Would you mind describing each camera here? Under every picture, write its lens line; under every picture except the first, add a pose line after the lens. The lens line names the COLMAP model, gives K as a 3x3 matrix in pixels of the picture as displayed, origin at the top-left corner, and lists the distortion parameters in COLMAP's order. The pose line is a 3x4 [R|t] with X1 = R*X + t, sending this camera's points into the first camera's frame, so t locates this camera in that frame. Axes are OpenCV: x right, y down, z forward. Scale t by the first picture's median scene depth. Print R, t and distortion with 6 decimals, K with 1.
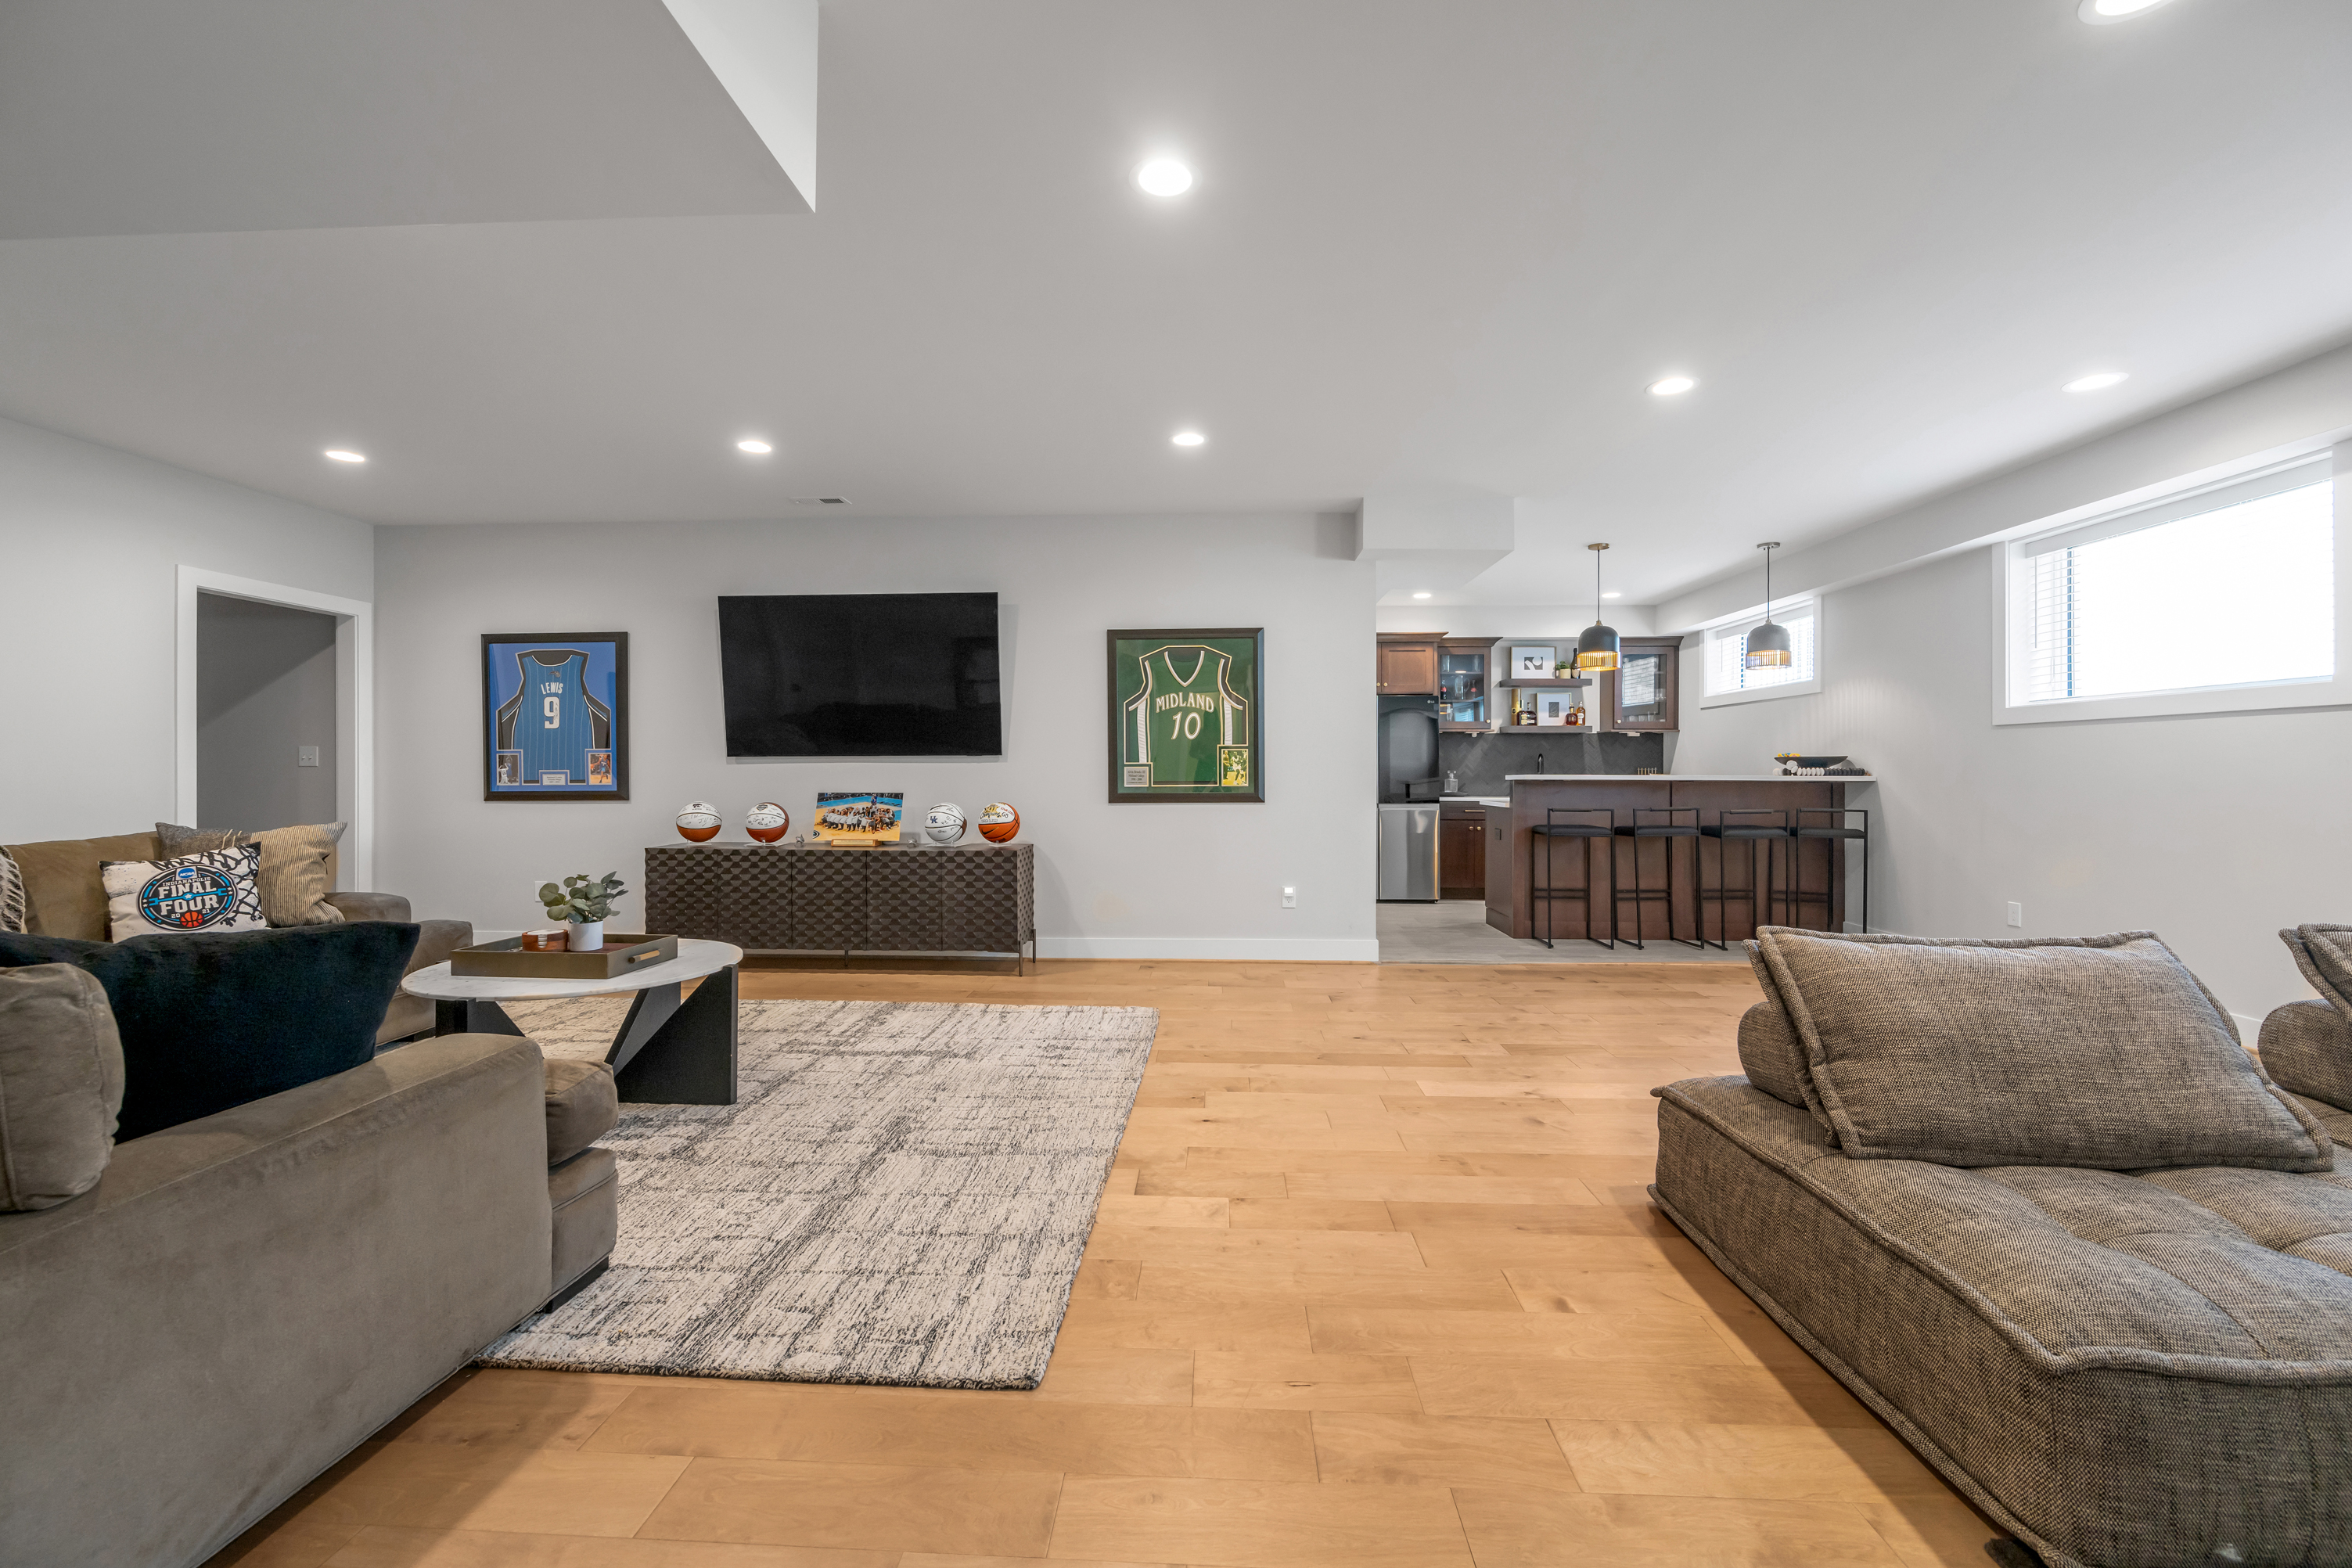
lens RADIAL K [[955.1, 0, 1168.0], [0, 955.1, 773.5], [0, 0, 1]] dist [-0.002070, -0.000112]
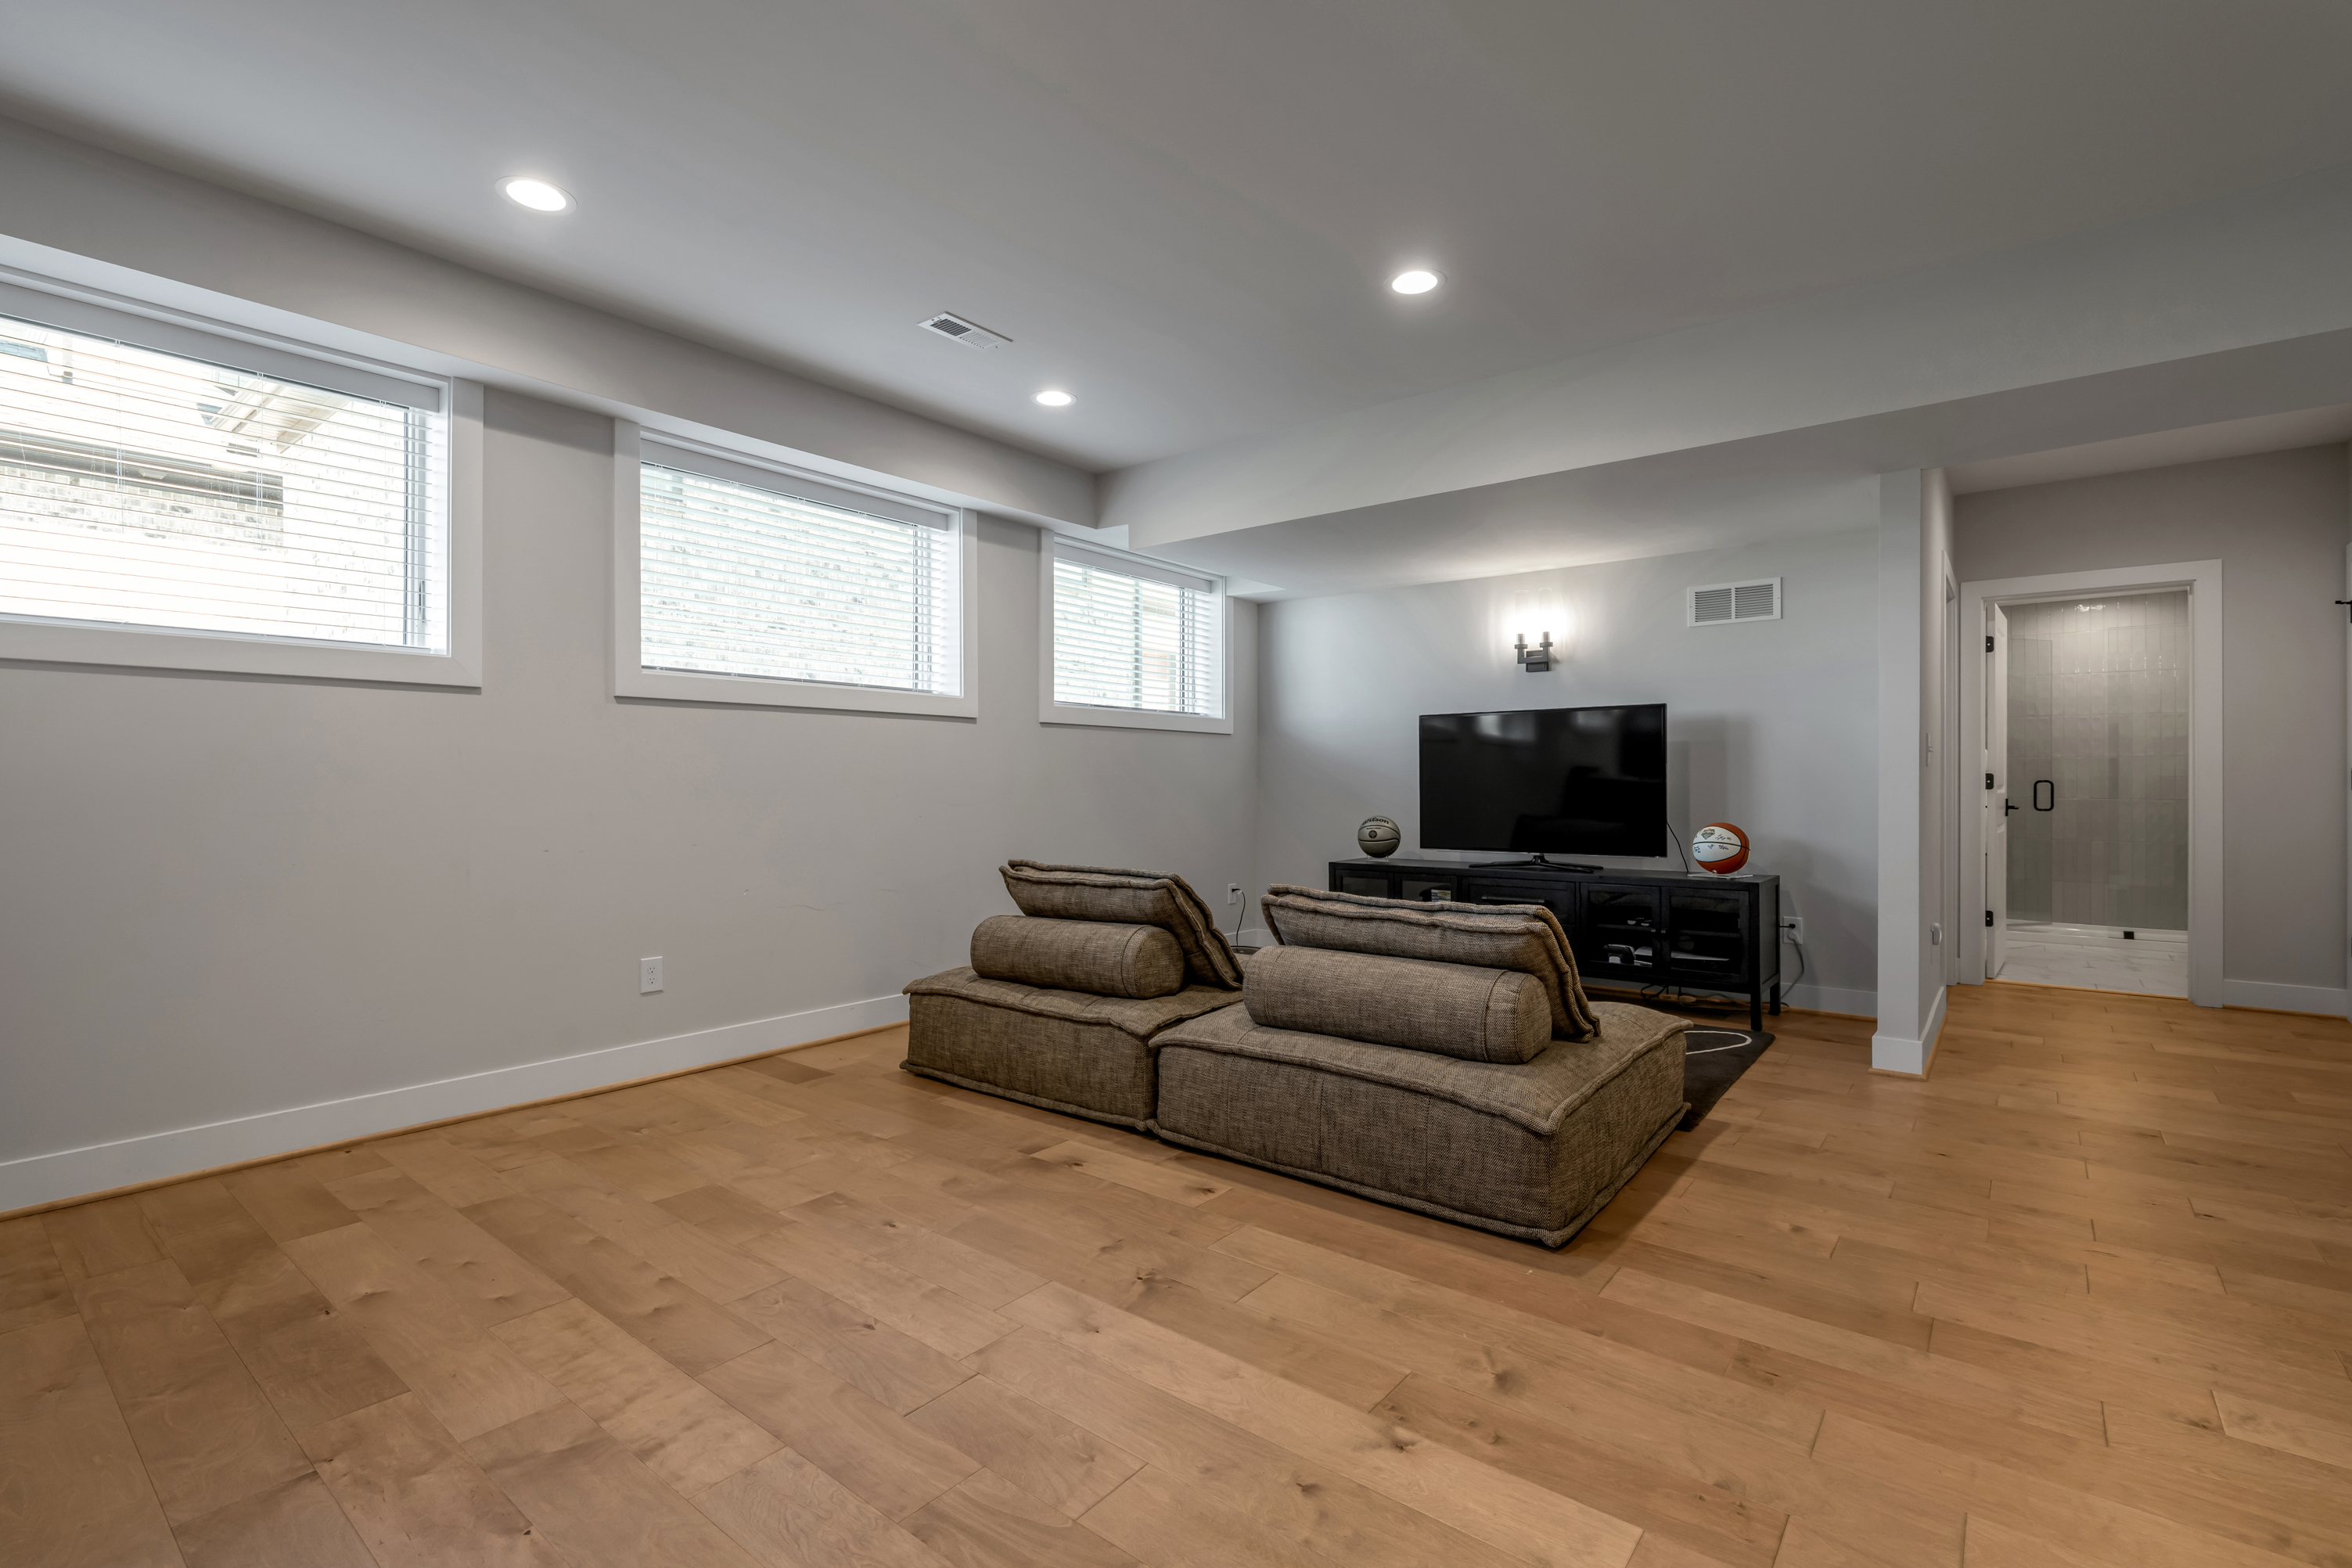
lens RADIAL K [[1061.7, 0, 1176.0], [0, 1061.7, 784.0], [0, 0, 1]] dist [-0.000878, -0.000597]
pose [[-0.811930, -0.004401, 0.583738, 0.105653], [-0.002099, 0.999987, 0.004619, 0.006725], [-0.583751, 0.002524, -0.811929, 0.947406]]
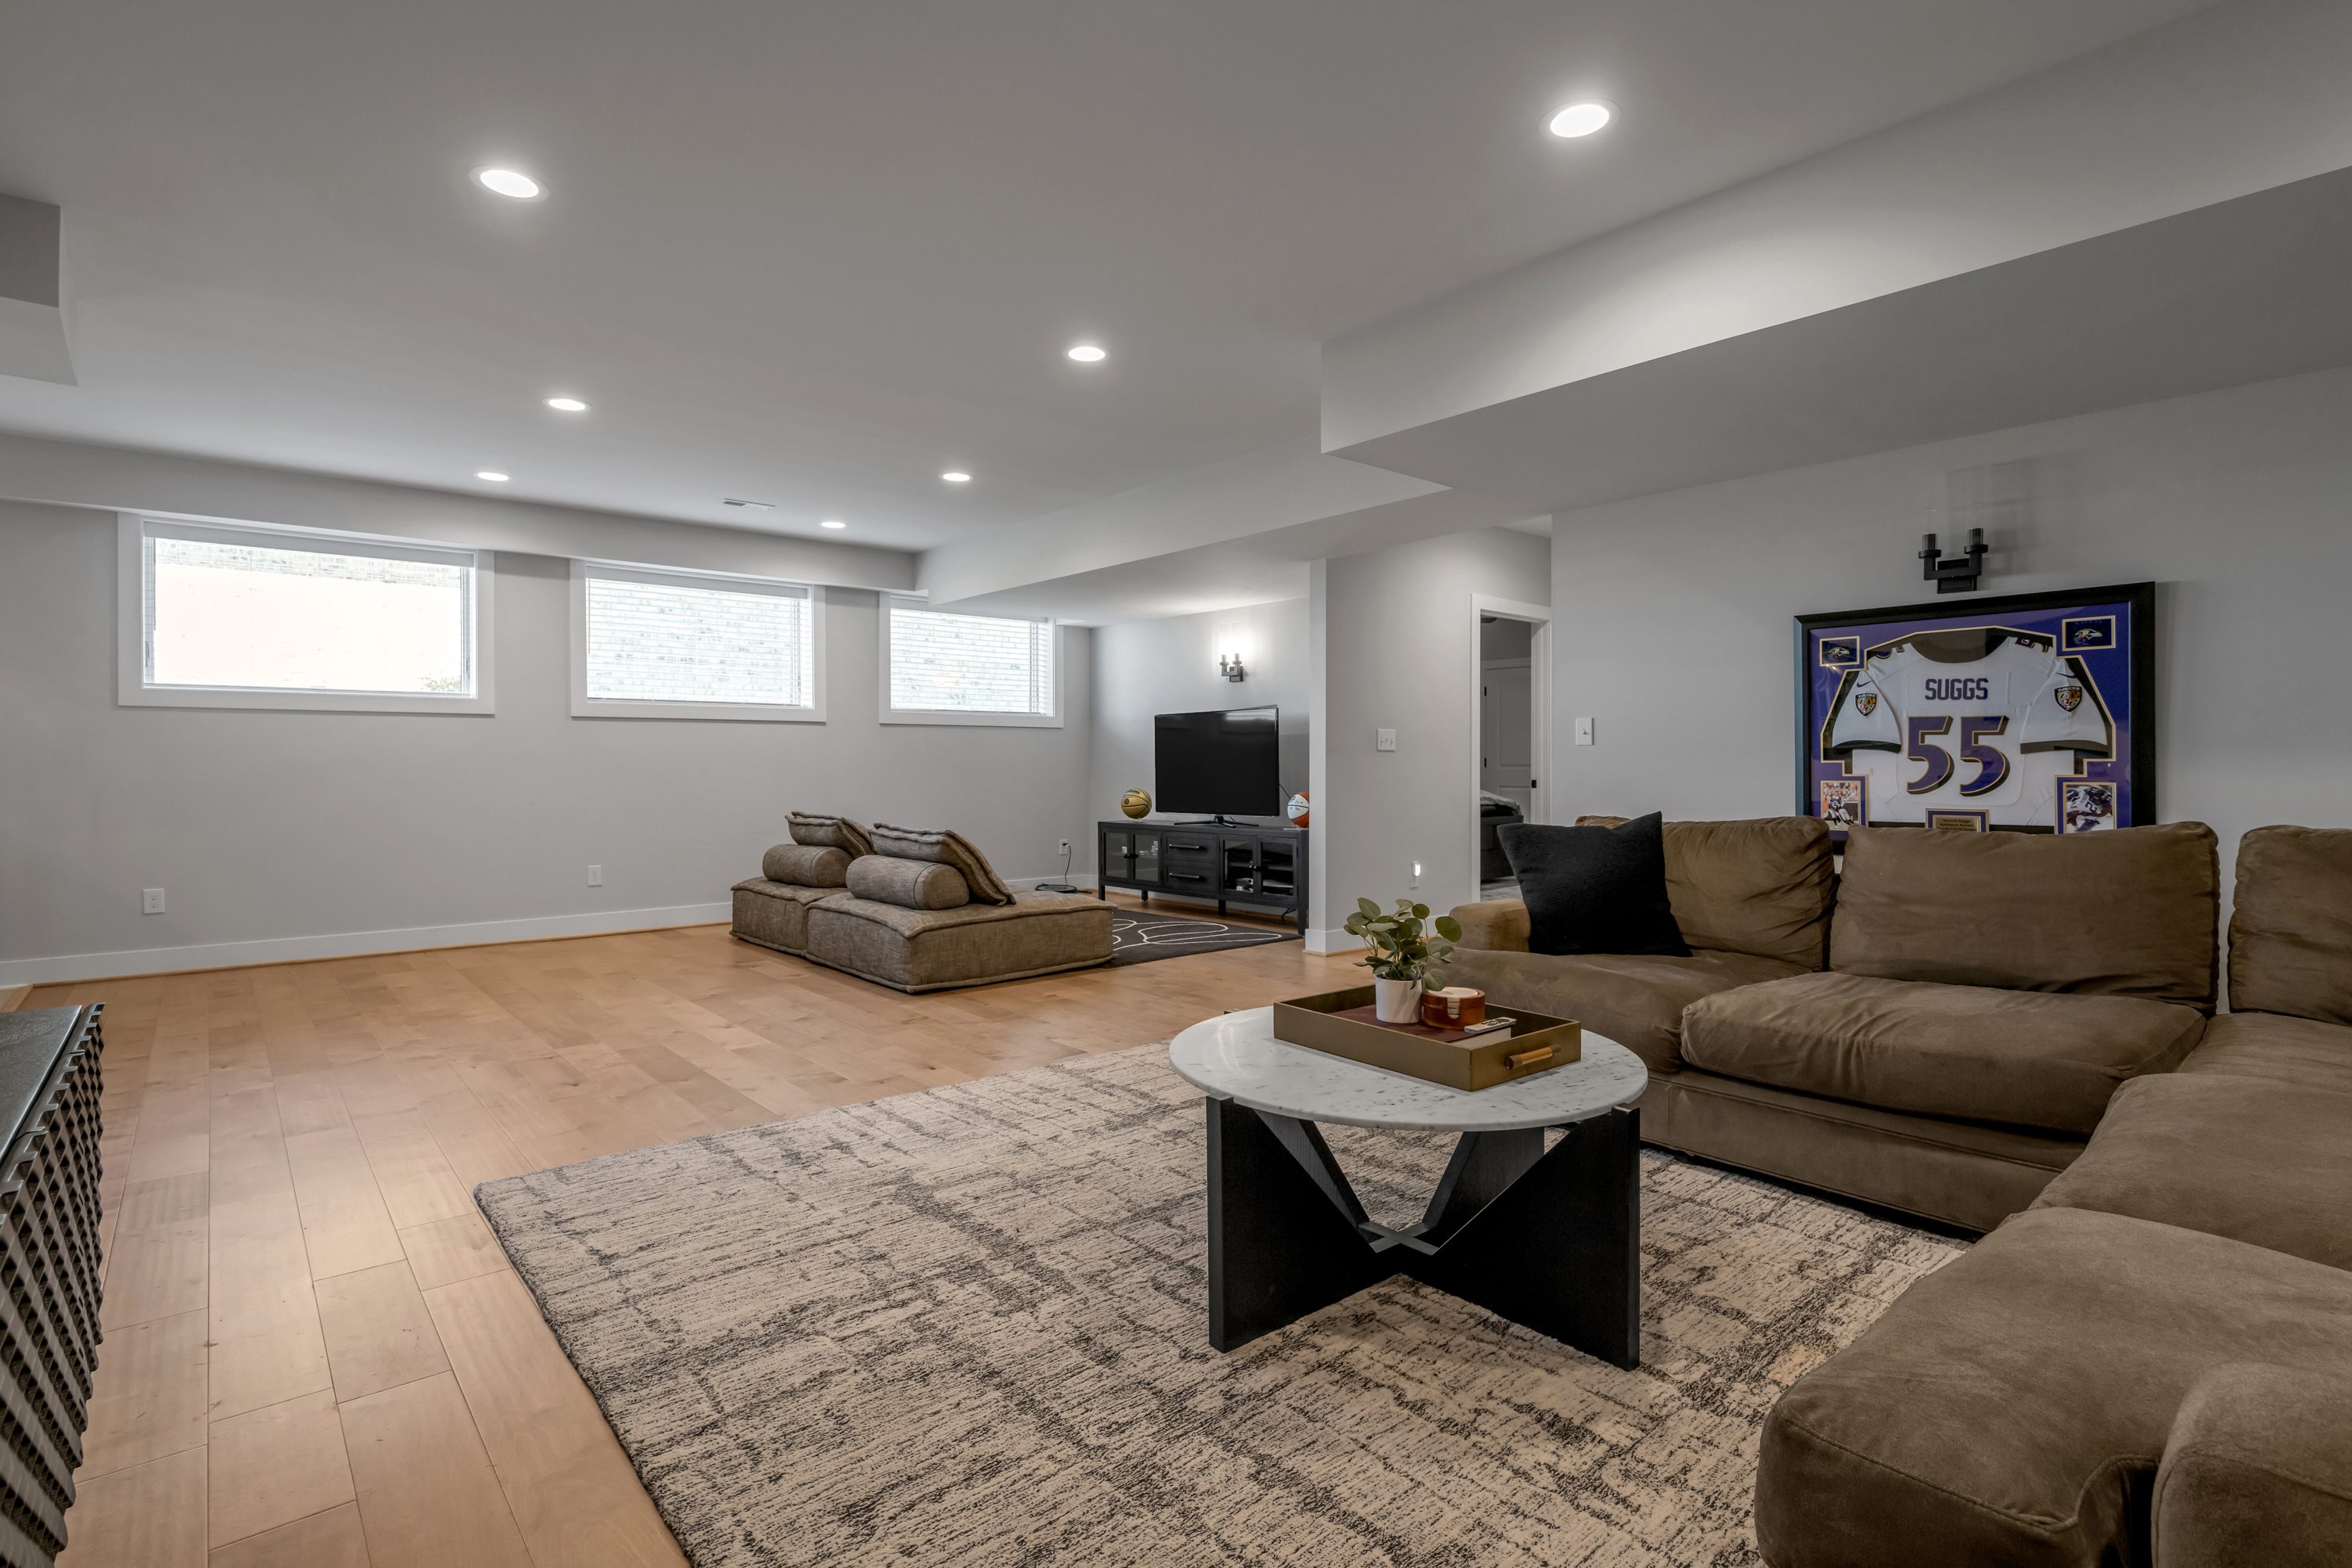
lens RADIAL K [[1129.8, 0, 1176.1], [0, 1129.8, 778.5], [0, 0, 1]] dist [-0.000135, 0.000299]
pose [[-0.689740, -0.010696, 0.723978, -0.643905], [0.001832, 0.999862, 0.016517, 0.004341], [-0.724055, 0.012719, -0.689625, 0.994299]]
